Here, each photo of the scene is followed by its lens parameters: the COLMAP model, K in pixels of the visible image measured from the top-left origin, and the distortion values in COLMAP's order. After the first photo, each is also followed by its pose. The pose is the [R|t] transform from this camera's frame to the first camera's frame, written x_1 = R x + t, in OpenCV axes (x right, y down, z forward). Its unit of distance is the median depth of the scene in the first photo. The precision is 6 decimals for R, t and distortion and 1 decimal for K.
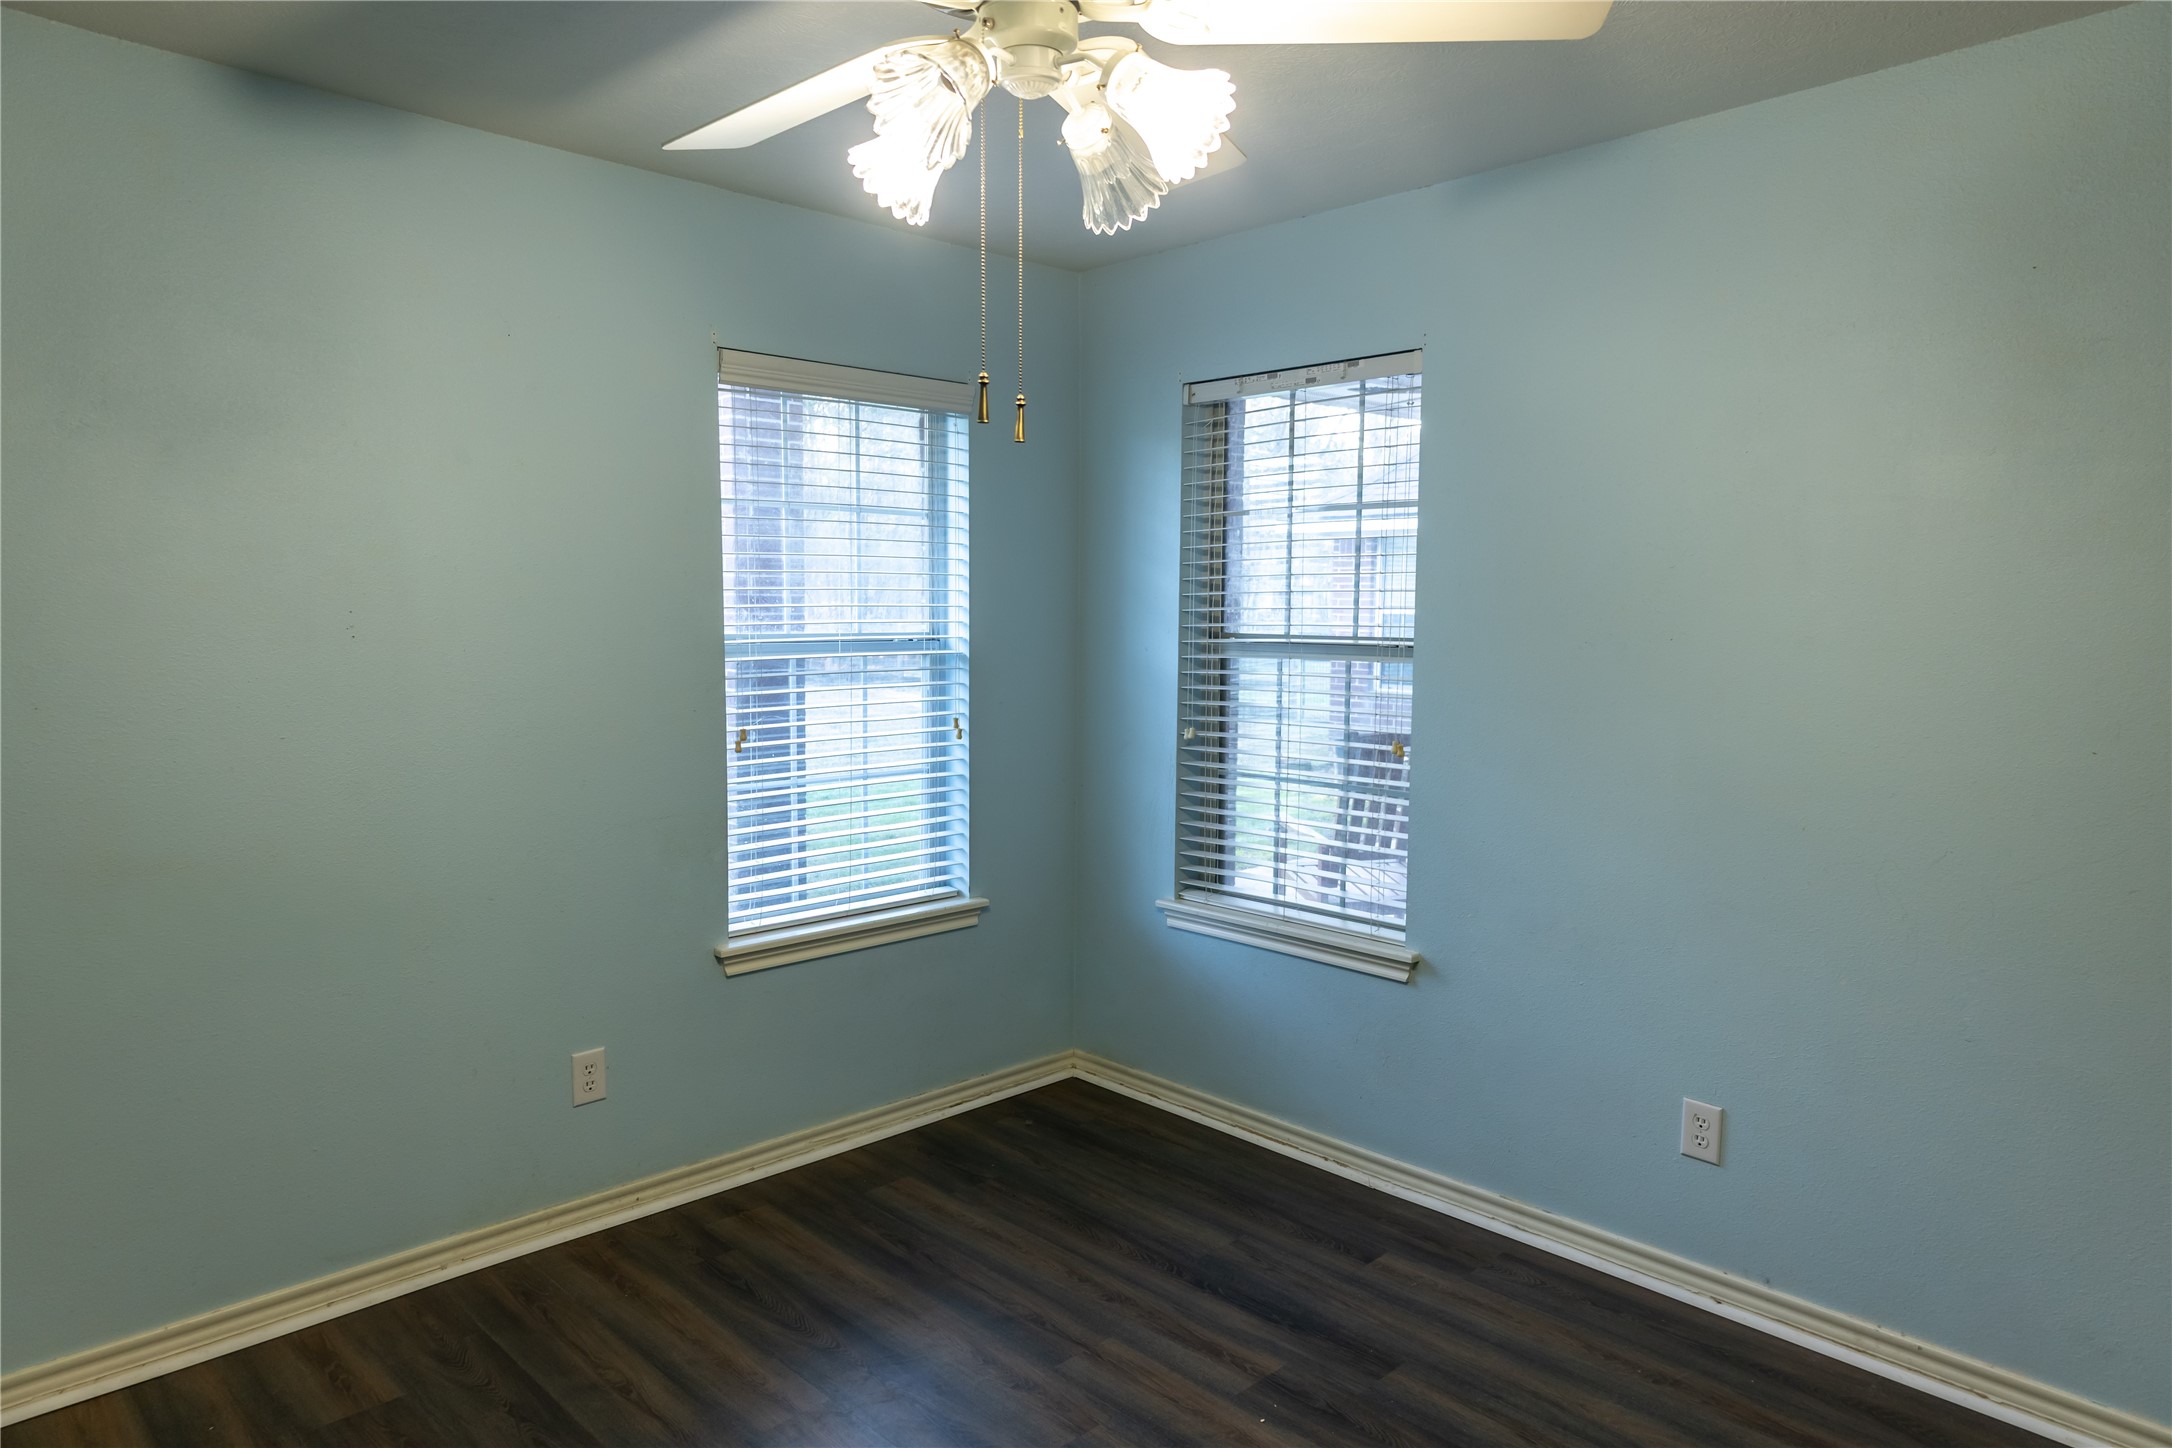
lens RADIAL K [[1403.4, 0, 1088.6], [0, 1403.4, 730.3], [0, 0, 1]] dist [0.034508, -0.003482]
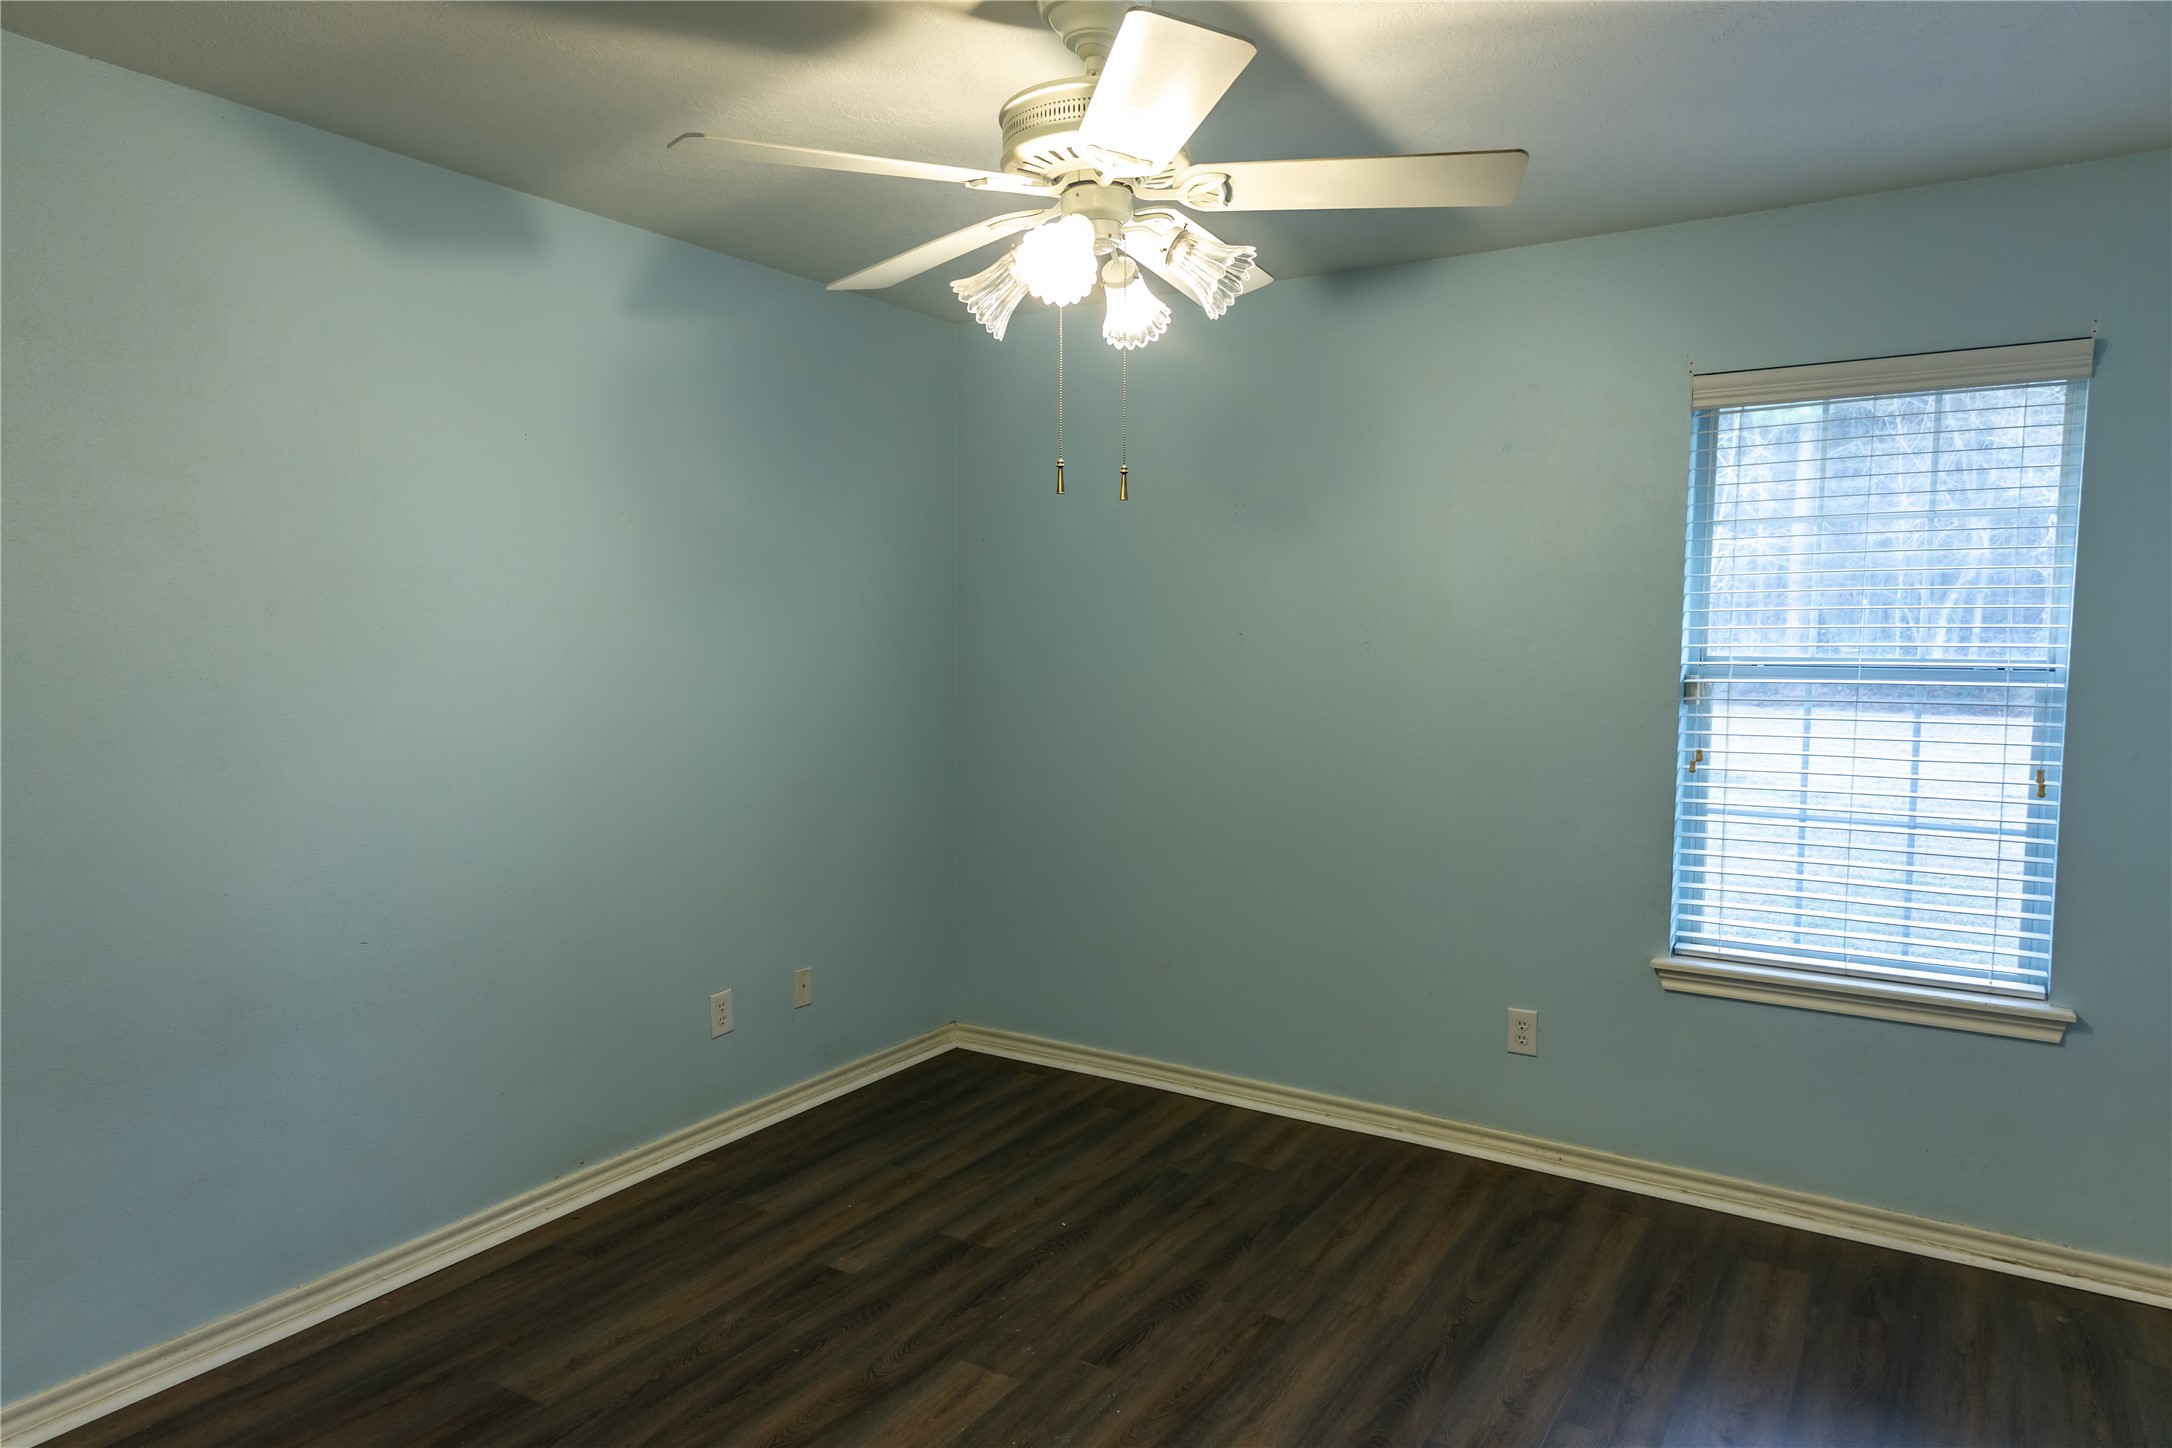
lens RADIAL K [[1403.4, 0, 1088.6], [0, 1403.4, 730.3], [0, 0, 1]] dist [0.034508, -0.003482]
pose [[0.214915, 0.064915, -0.974473, 0.676482], [-0.090670, 0.994805, 0.046272, -0.023436], [0.972415, 0.078410, 0.219685, 0.370890]]
